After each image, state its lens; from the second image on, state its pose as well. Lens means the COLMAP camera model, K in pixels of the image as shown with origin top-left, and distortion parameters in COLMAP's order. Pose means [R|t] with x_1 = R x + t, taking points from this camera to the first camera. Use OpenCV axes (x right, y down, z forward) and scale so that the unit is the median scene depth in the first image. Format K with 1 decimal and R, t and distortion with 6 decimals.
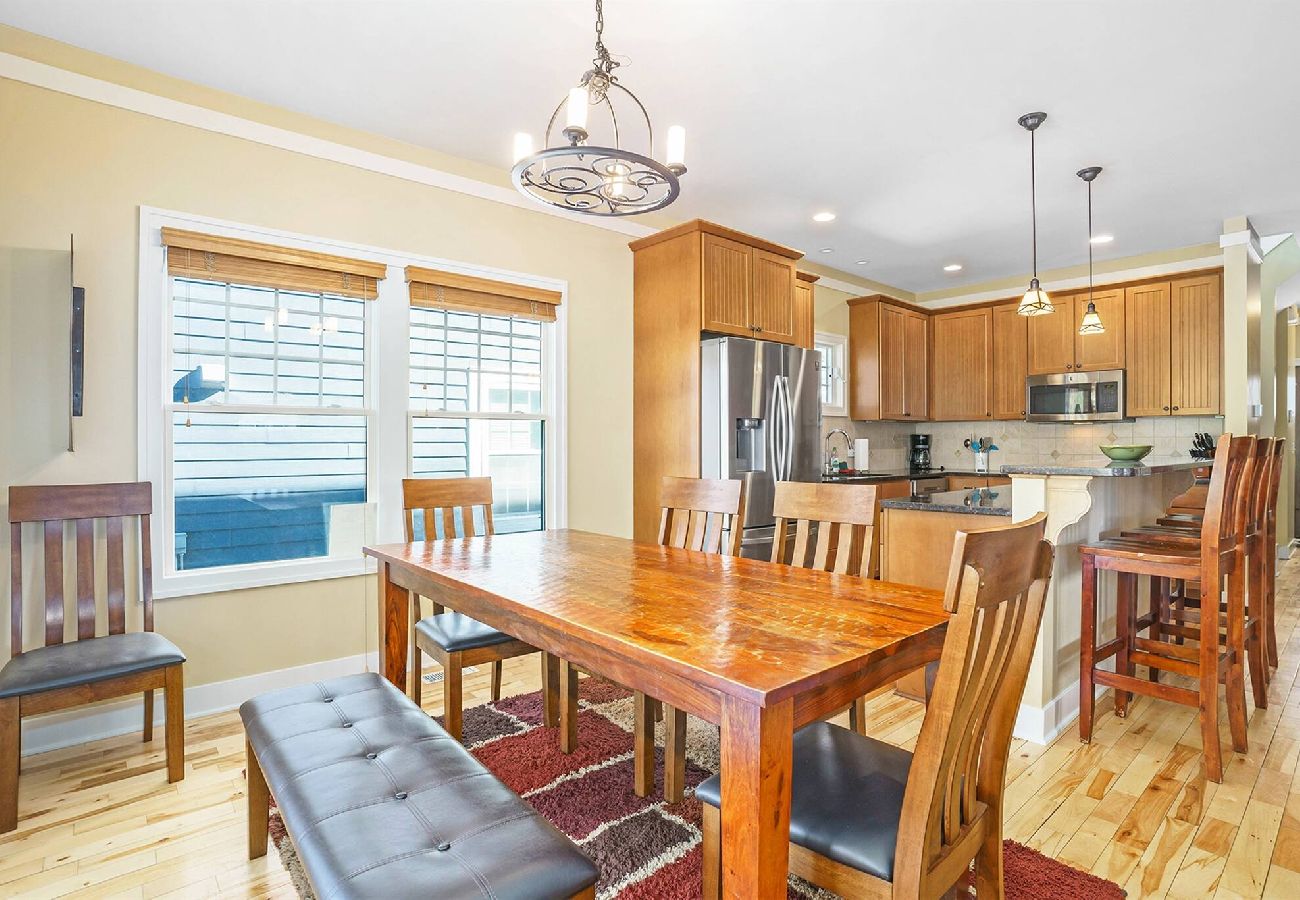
lens RADIAL K [[664.0, 0, 657.8], [0, 664.0, 434.6], [0, 0, 1]] dist [-0.032612, 0.000666]
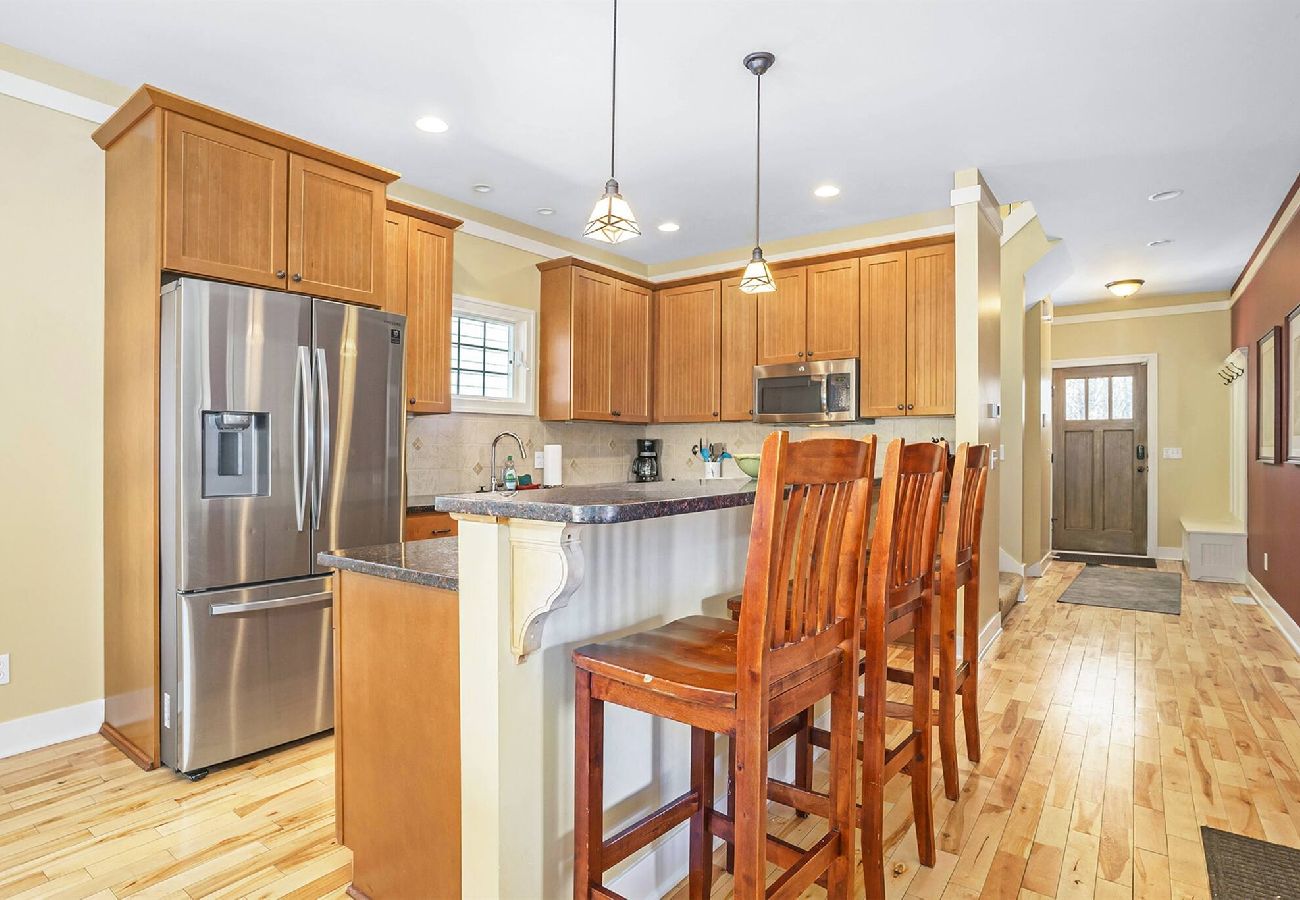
lens RADIAL K [[688.9, 0, 650.0], [0, 688.9, 450.0], [0, 0, 1]] dist [-0.081959, 0.000588]
pose [[0.978158, -0.001749, 0.207853, 0.288920], [-0.001058, 0.999910, 0.013389, 0.002173], [-0.207858, -0.013316, 0.978068, 0.226124]]
